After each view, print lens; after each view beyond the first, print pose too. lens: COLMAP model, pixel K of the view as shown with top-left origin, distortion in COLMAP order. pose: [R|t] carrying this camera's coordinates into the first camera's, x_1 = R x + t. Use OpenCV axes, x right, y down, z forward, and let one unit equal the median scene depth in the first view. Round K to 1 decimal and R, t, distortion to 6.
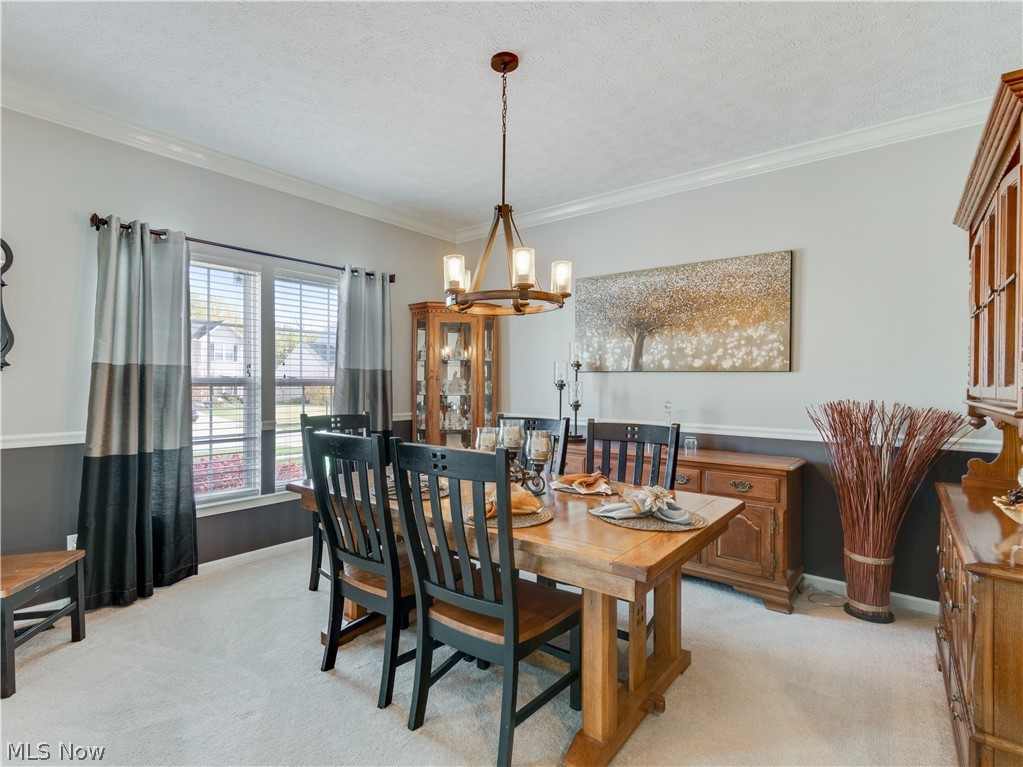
lens RADIAL K [[516.1, 0, 511.4], [0, 516.1, 385.7], [0, 0, 1]] dist [0.014323, 0.000469]
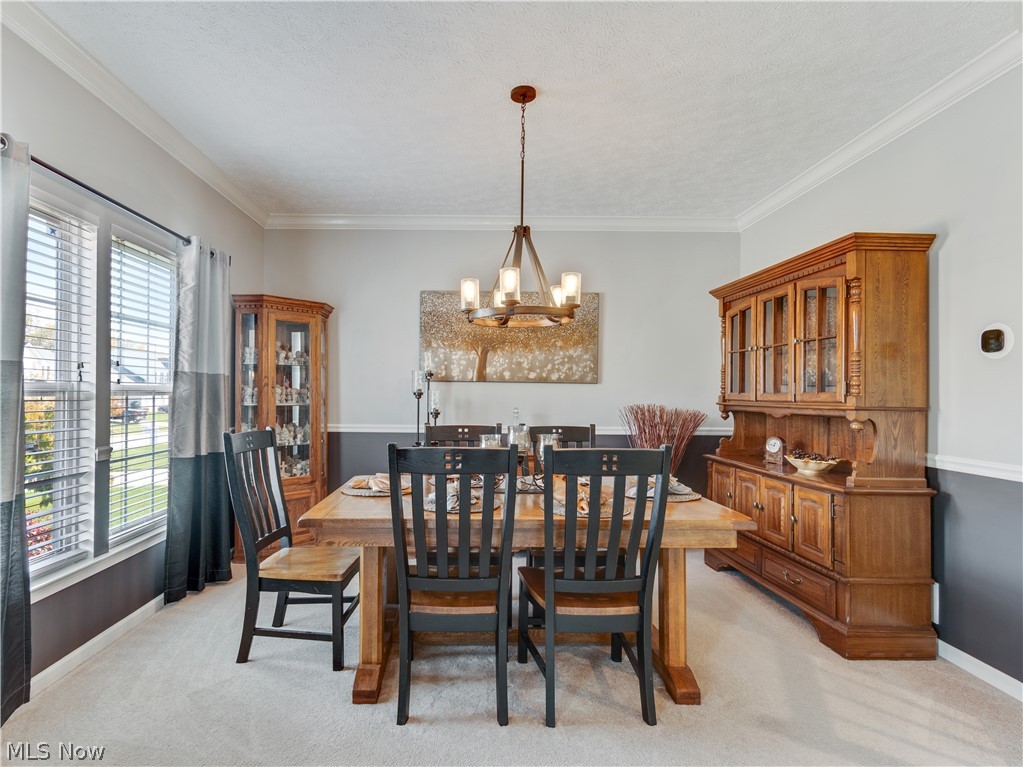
lens RADIAL K [[516.1, 0, 506.8], [0, 516.1, 391.2], [0, 0, 1]] dist [0.014323, 0.000469]
pose [[0.767374, 0.002445, 0.641195, -0.457945], [0.002369, 0.999975, -0.006648, 0.000653], [-0.641195, 0.006621, 0.767349, 0.122212]]
